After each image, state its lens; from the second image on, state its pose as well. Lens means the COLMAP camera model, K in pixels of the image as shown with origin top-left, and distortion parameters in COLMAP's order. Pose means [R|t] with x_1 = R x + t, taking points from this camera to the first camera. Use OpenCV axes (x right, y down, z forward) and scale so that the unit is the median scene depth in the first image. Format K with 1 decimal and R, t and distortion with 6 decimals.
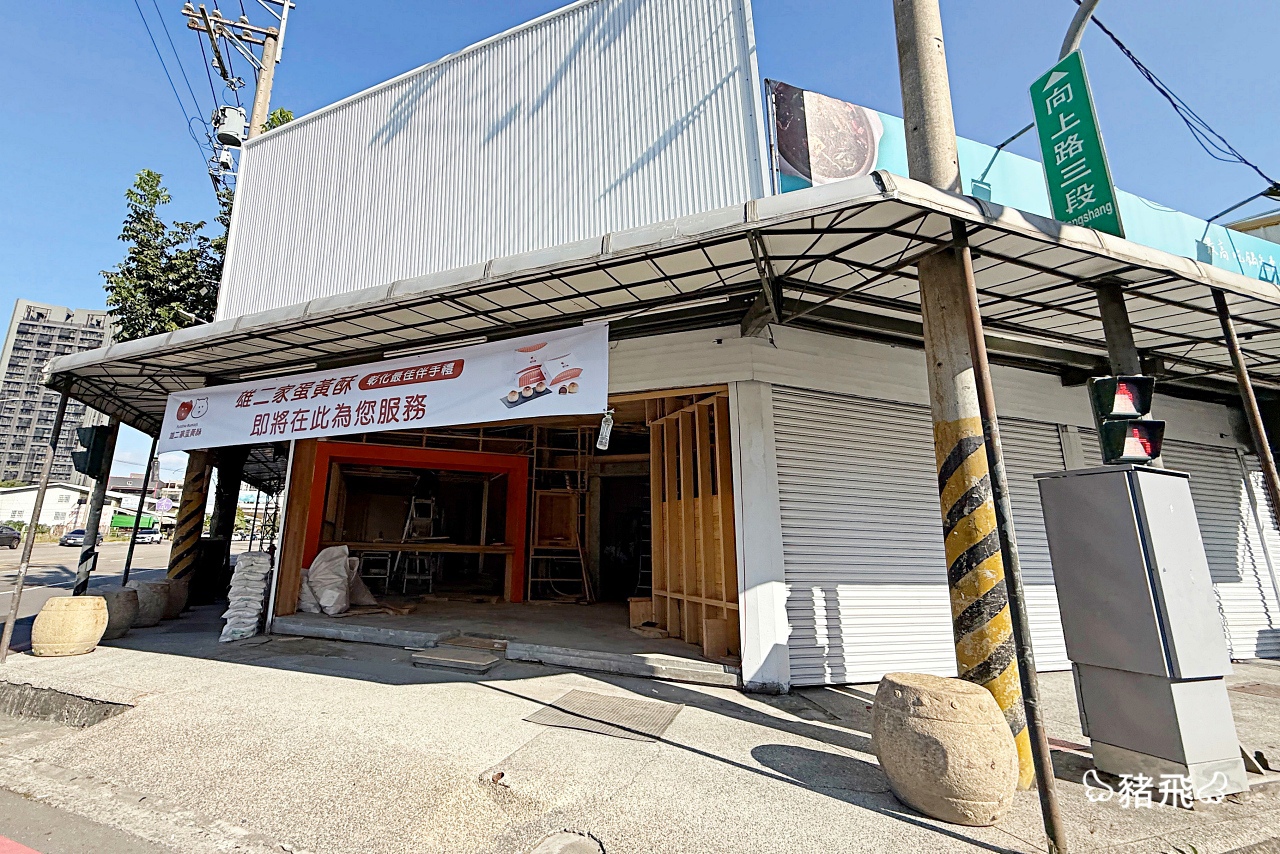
lens RADIAL K [[514.4, 0, 640.0], [0, 514.4, 427.0], [0, 0, 1]] dist [0.001974, 0.000025]
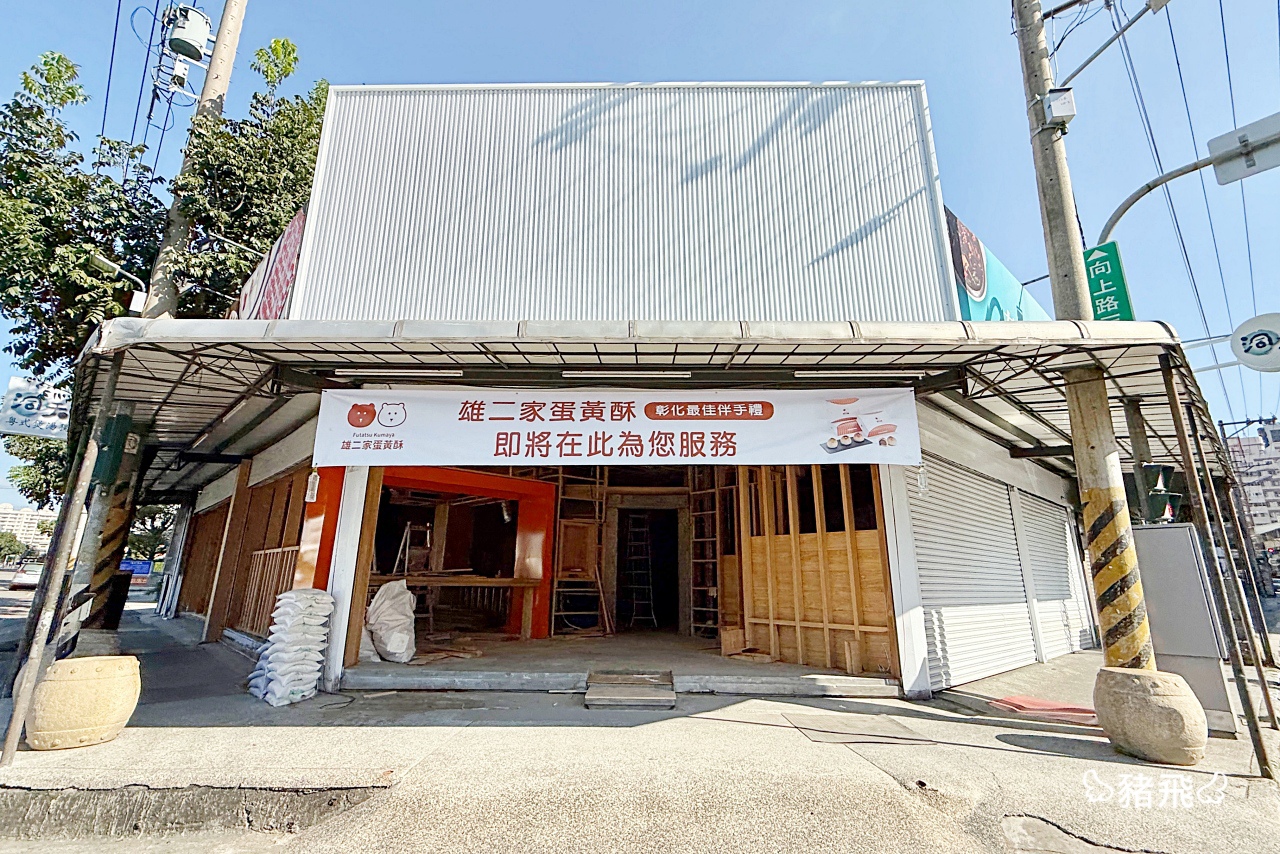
lens RADIAL K [[517.4, 0, 639.7], [0, 517.4, 440.1], [0, 0, 1]] dist [0.000934, 0.000014]
pose [[0.930157, 0.084540, 0.357296, -0.838875], [-0.075076, 0.996363, -0.040303, 0.007366], [-0.359404, 0.010664, 0.933121, 0.090629]]
